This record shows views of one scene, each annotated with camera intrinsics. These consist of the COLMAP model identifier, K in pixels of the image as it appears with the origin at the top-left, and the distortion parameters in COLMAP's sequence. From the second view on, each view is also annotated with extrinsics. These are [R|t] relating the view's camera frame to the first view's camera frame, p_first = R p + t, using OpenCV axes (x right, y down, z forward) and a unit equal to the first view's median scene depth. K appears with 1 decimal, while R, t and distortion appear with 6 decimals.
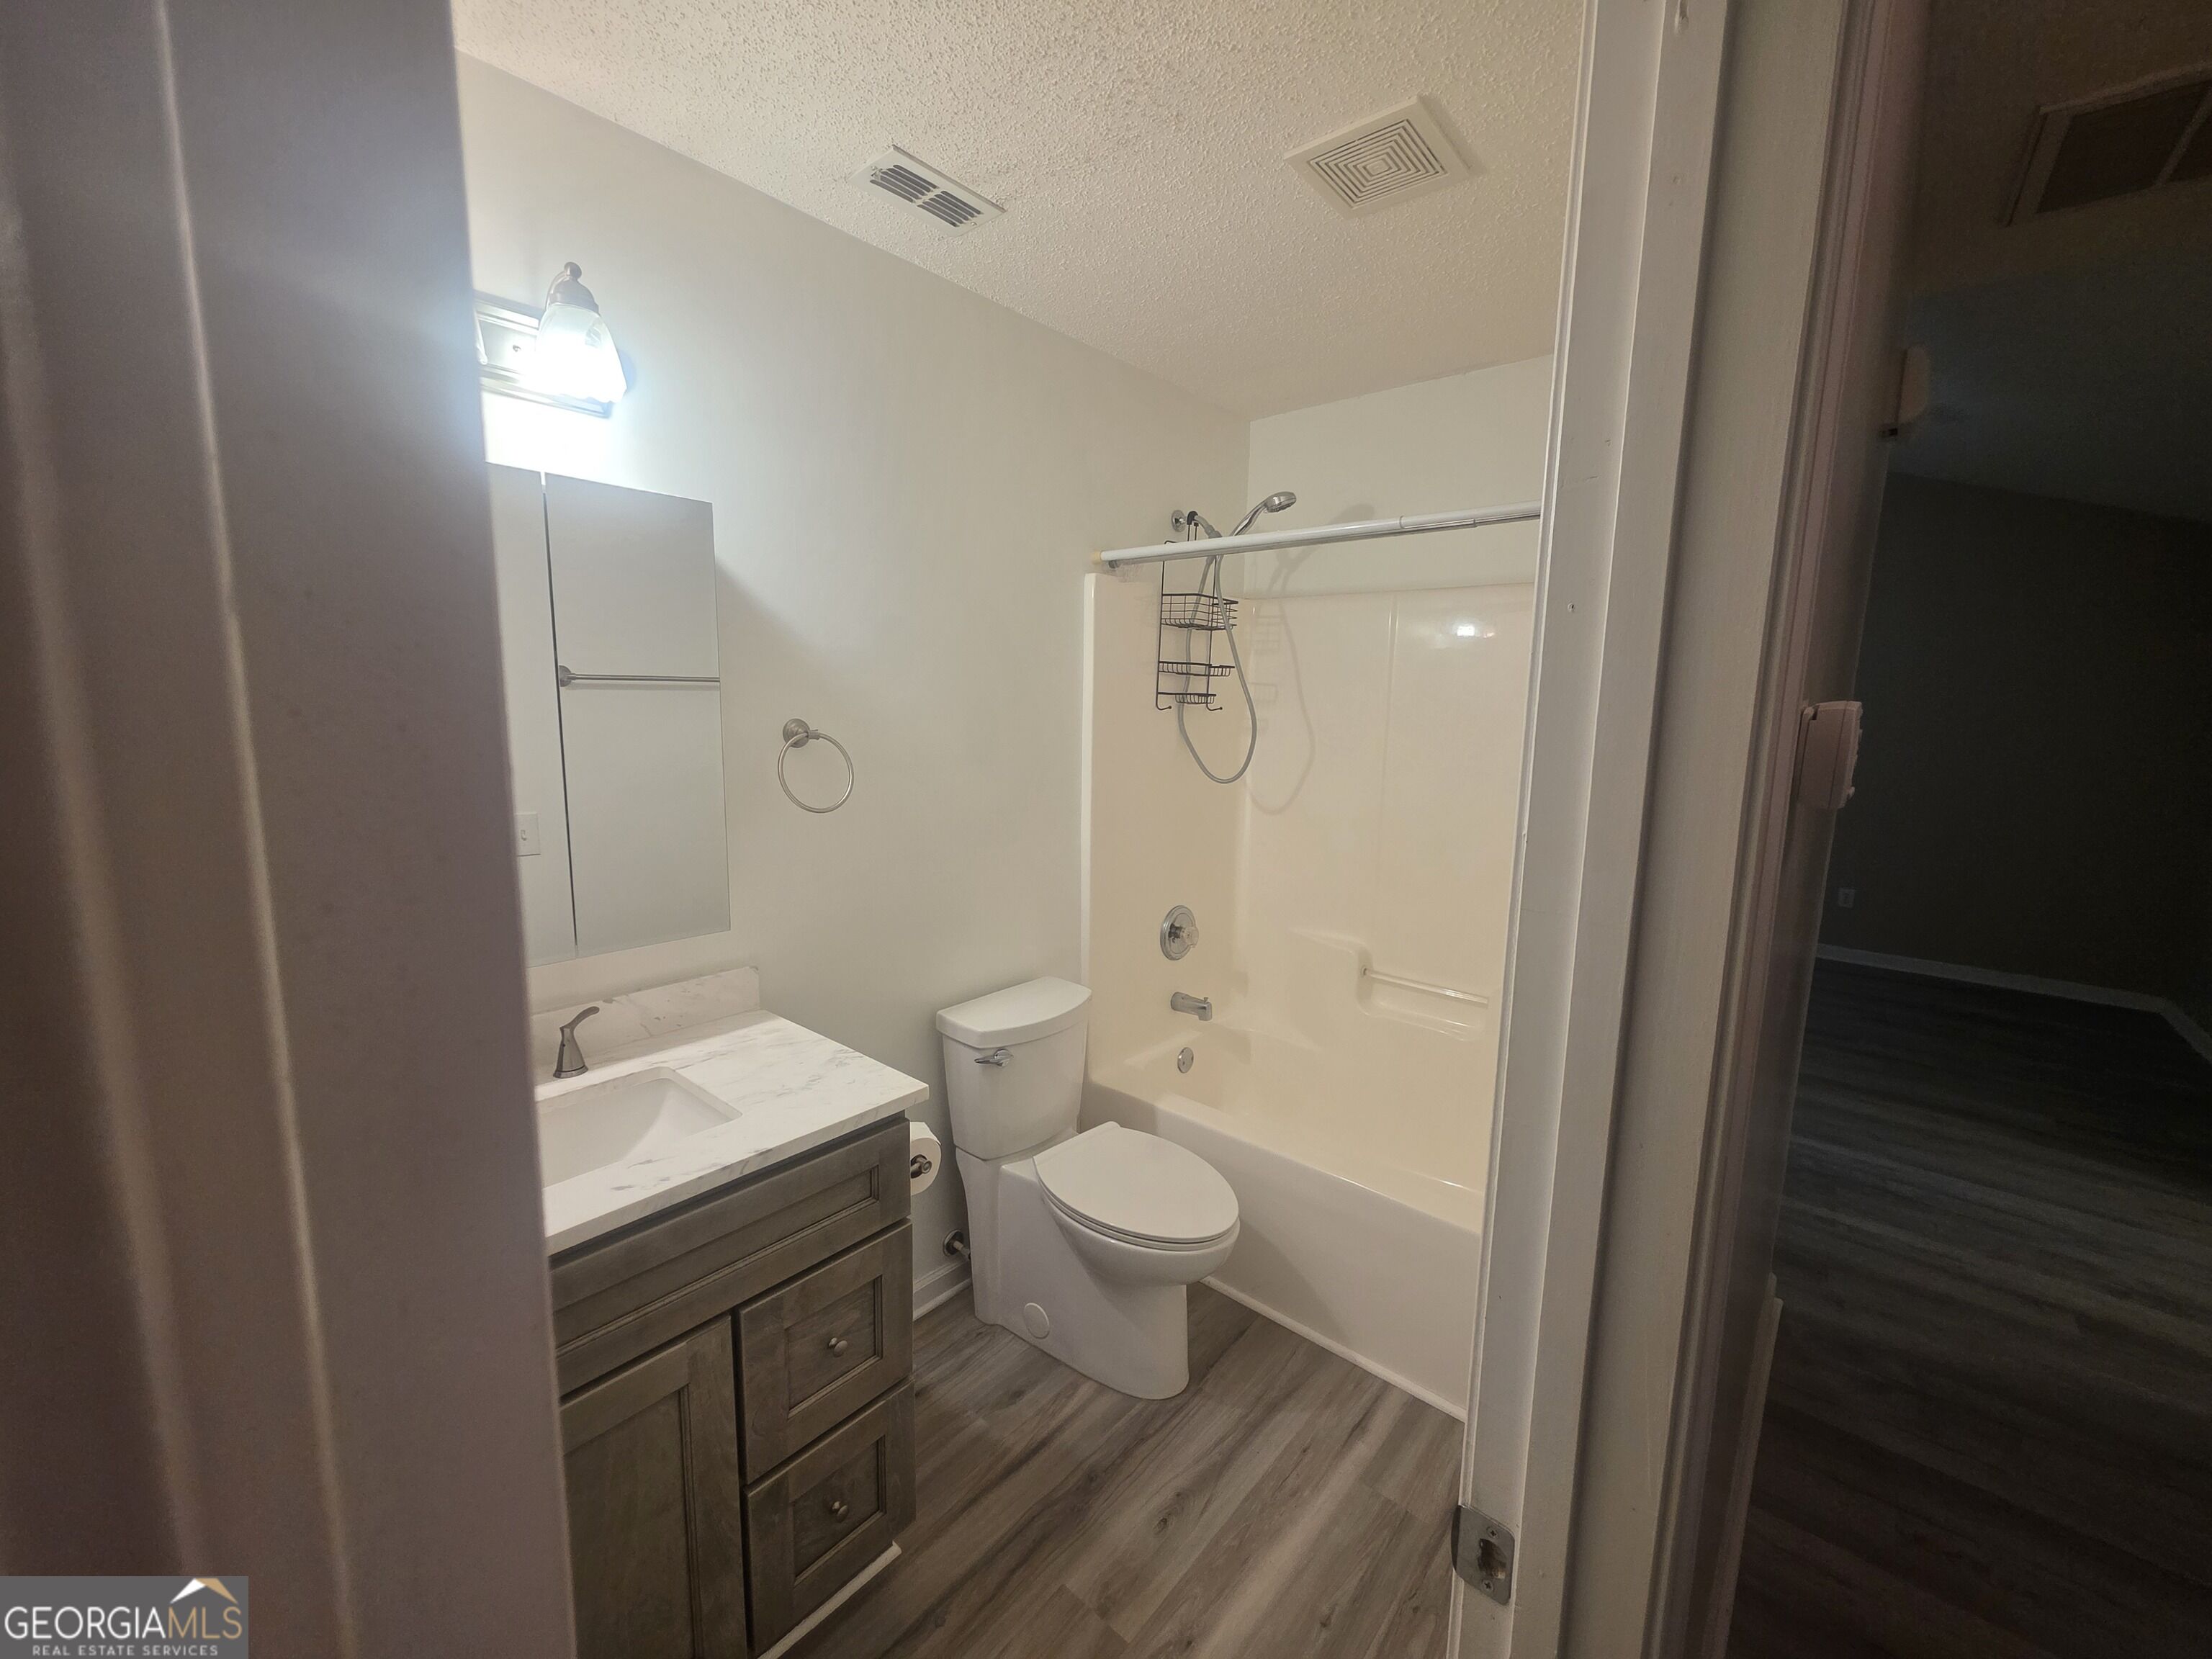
lens RADIAL K [[881.7, 0, 1106.0], [0, 881.7, 829.5], [0, 0, 1]] dist [0.004724, -0.000556]
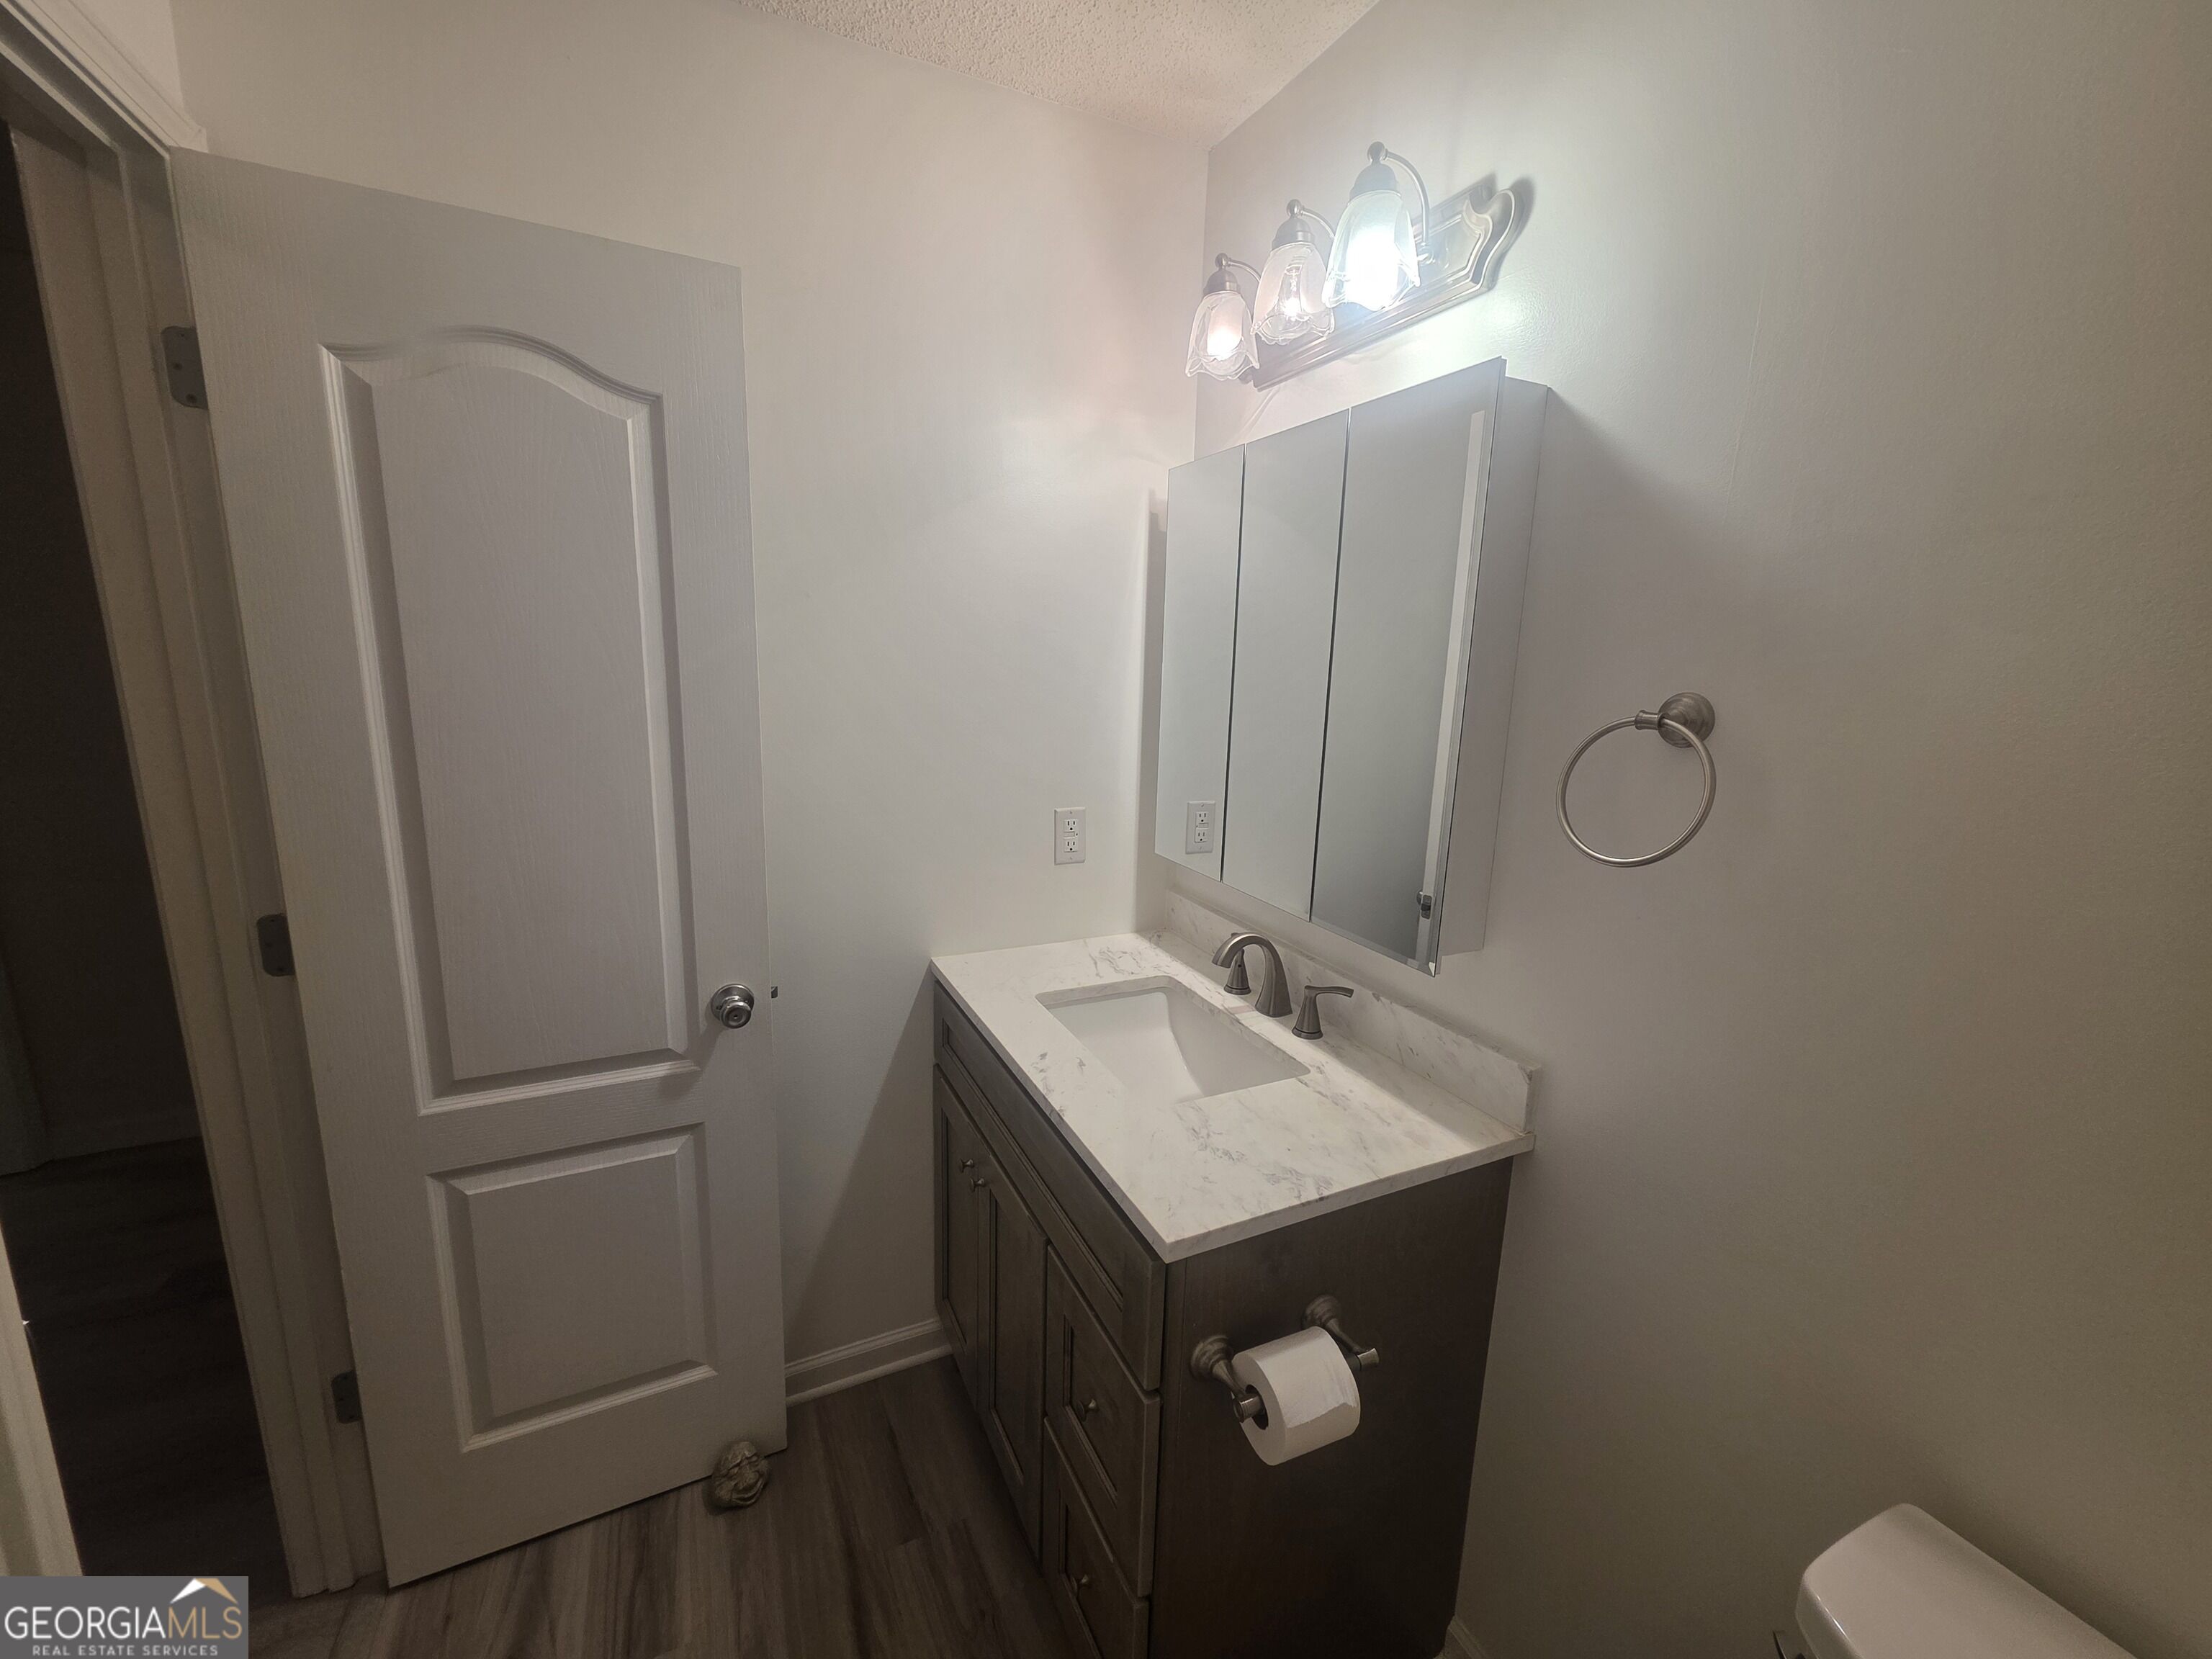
lens RADIAL K [[881.7, 0, 1106.0], [0, 881.7, 829.5], [0, 0, 1]] dist [0.004724, -0.000556]
pose [[-0.396902, 0.146152, -0.906150, 0.317371], [-0.167330, 0.959176, 0.227997, -0.121440], [0.902479, 0.242119, -0.356243, 1.012826]]
